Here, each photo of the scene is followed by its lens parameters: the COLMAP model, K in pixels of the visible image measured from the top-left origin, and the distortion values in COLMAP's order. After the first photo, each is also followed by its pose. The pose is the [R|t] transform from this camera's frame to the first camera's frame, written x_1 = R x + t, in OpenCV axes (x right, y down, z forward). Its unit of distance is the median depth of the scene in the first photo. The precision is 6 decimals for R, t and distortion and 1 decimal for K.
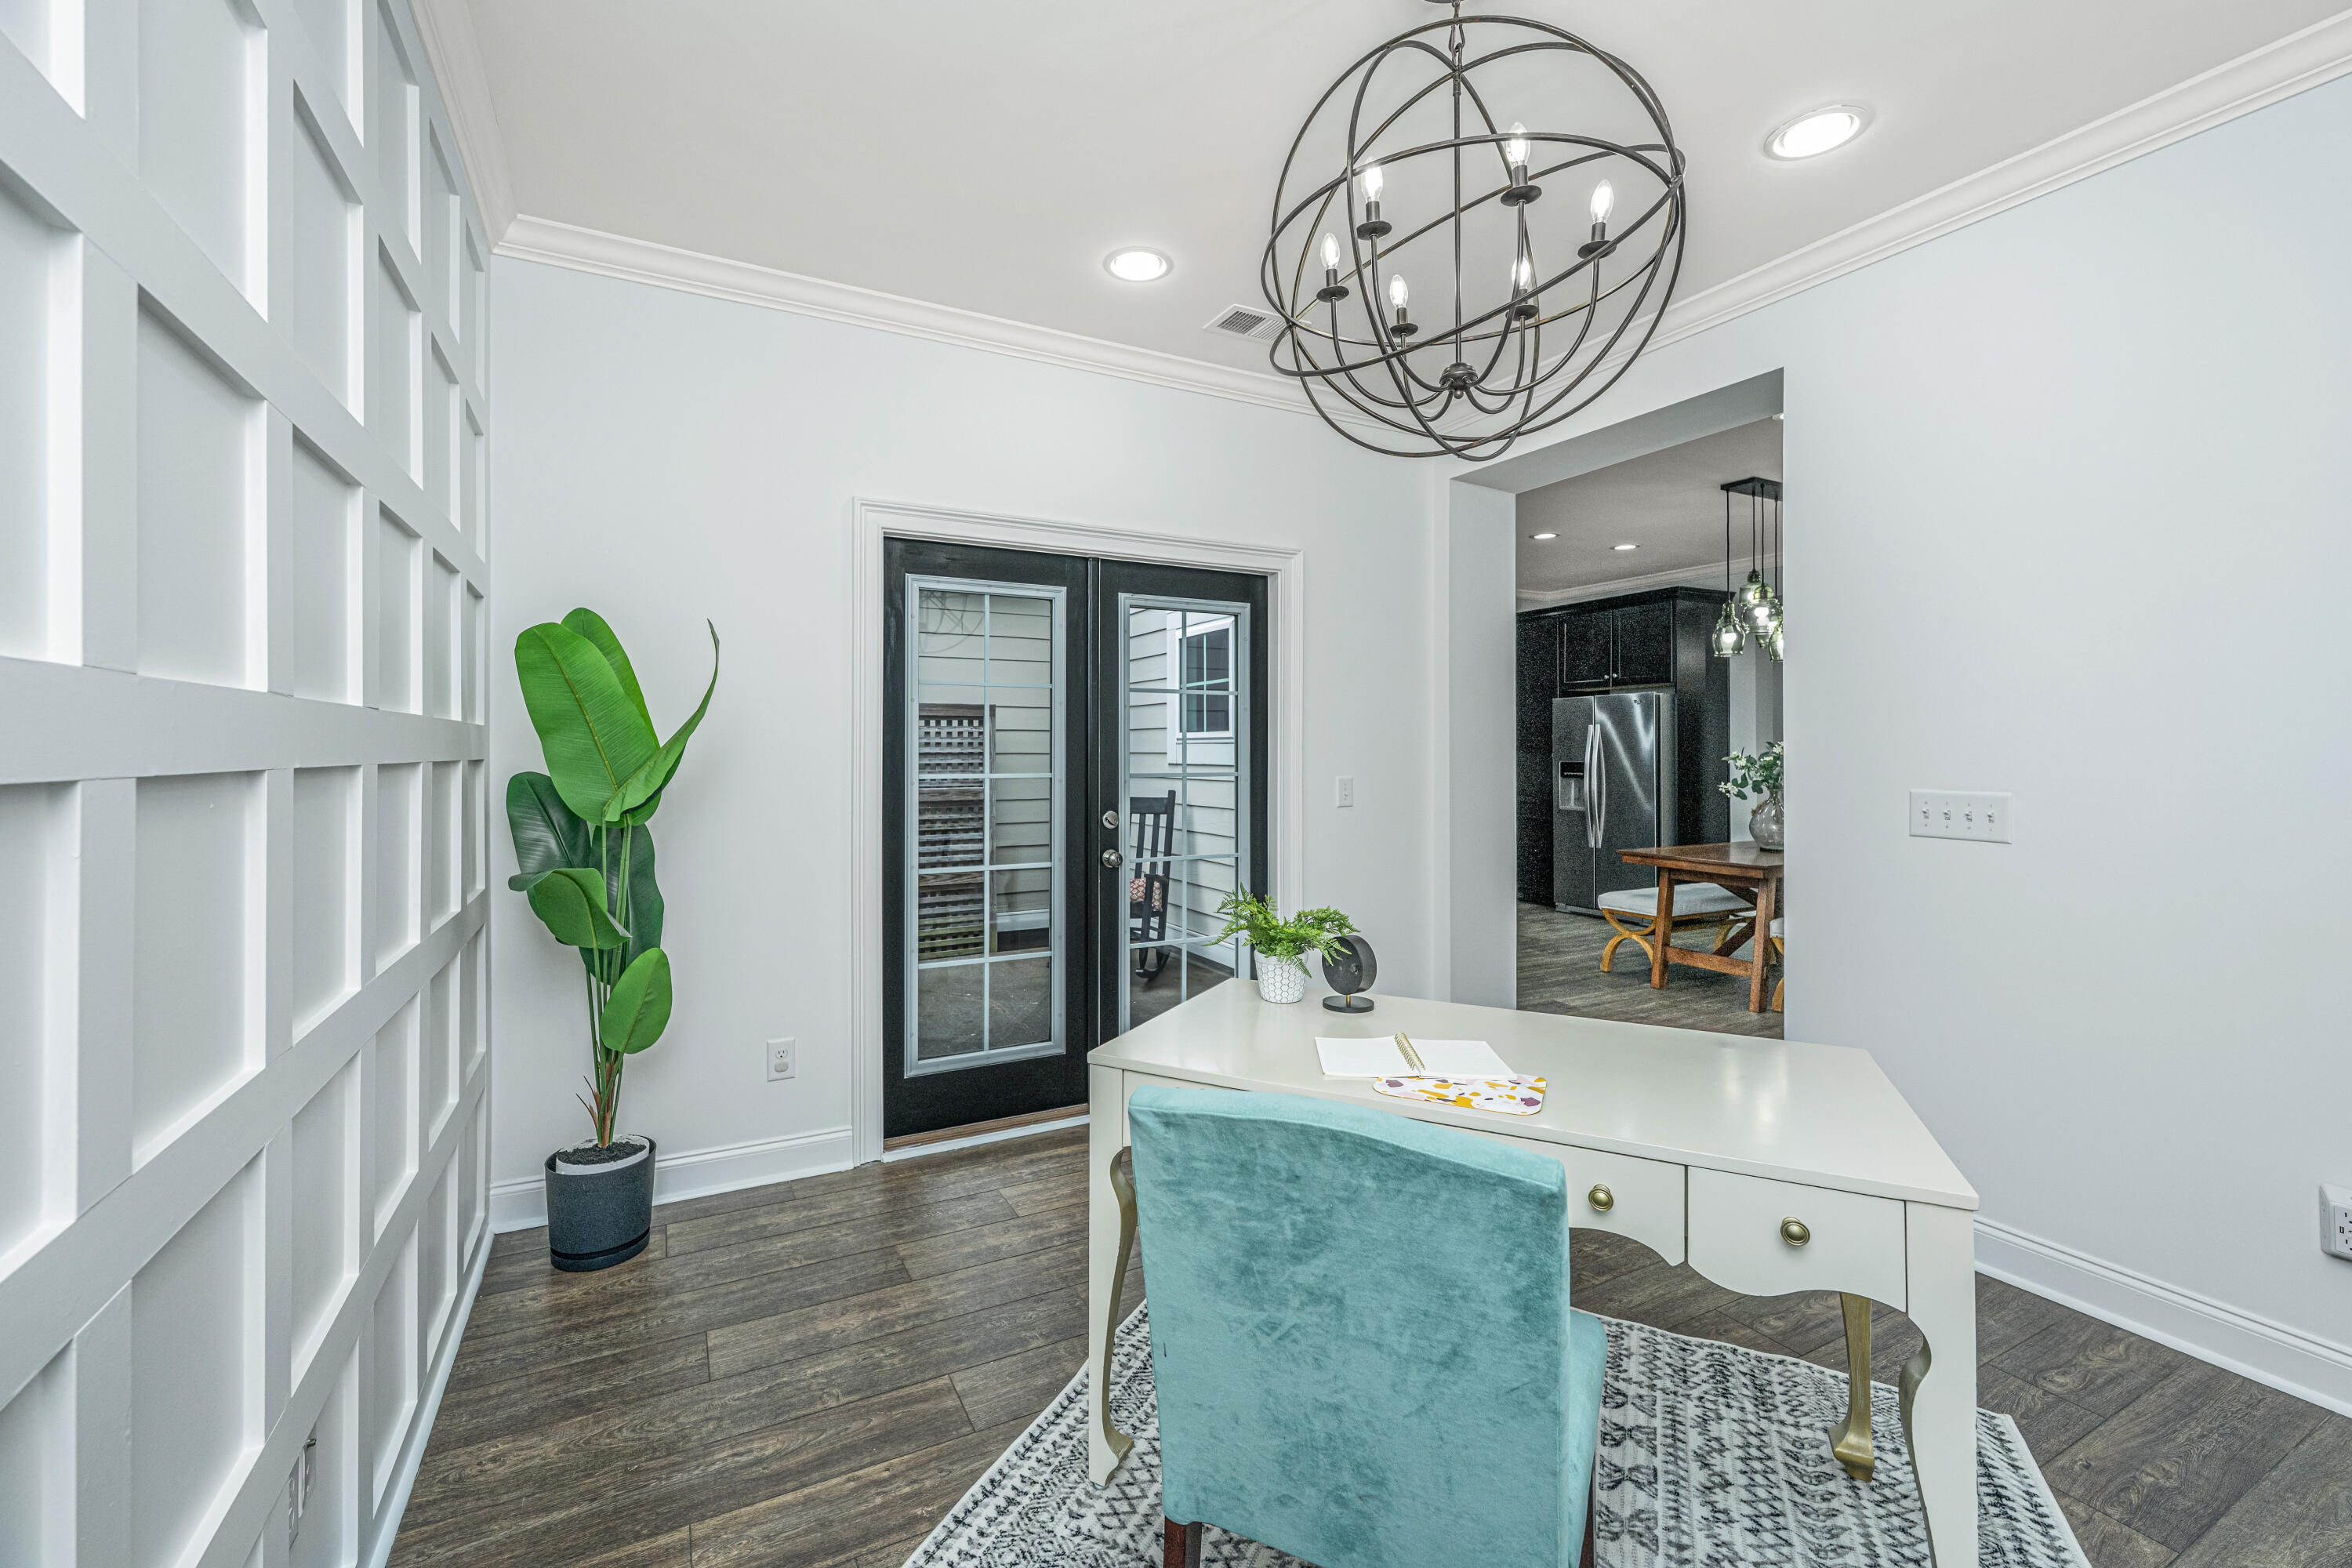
lens RADIAL K [[963.2, 0, 1174.3], [0, 963.2, 744.3], [0, 0, 1]] dist [0.001036, 0.000381]
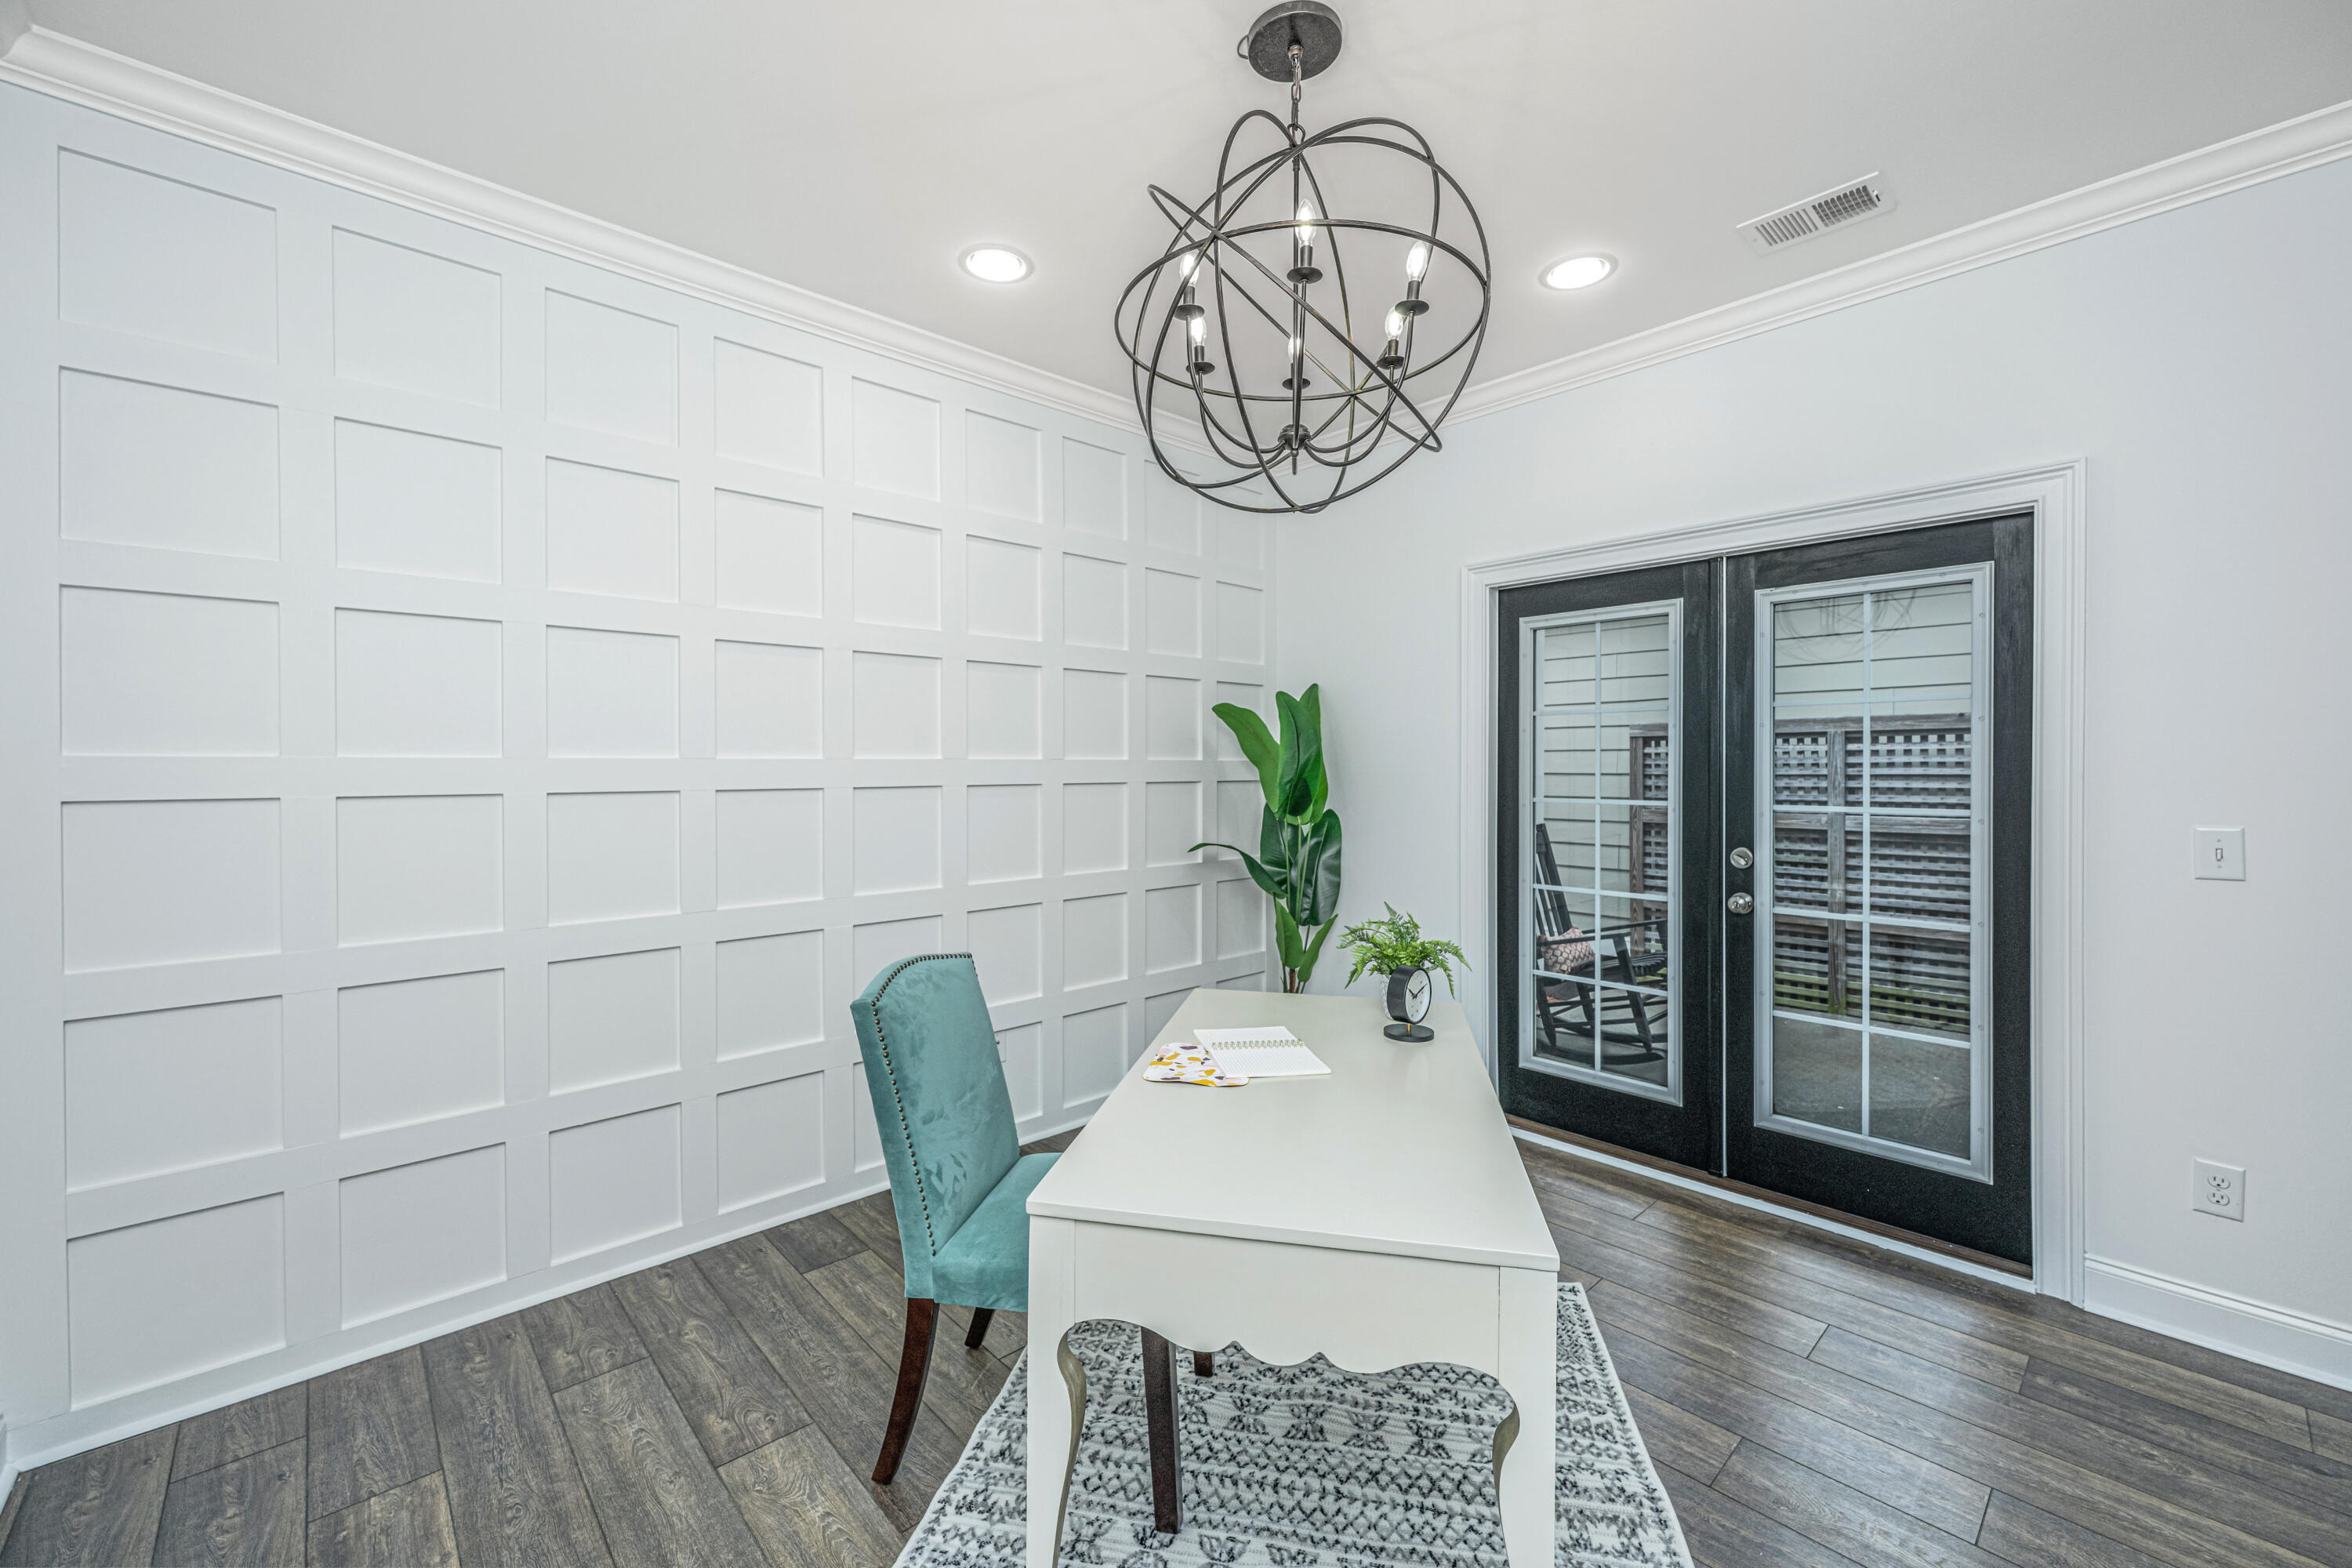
lens RADIAL K [[984.8, 0, 1170.2], [0, 984.8, 777.7], [0, 0, 1]] dist [0.000466, 0.000281]
pose [[0.238227, 0.012422, -0.971130, 0.703794], [0.008514, 0.999853, 0.014878, -0.011511], [0.971172, -0.011812, 0.238086, 0.317794]]
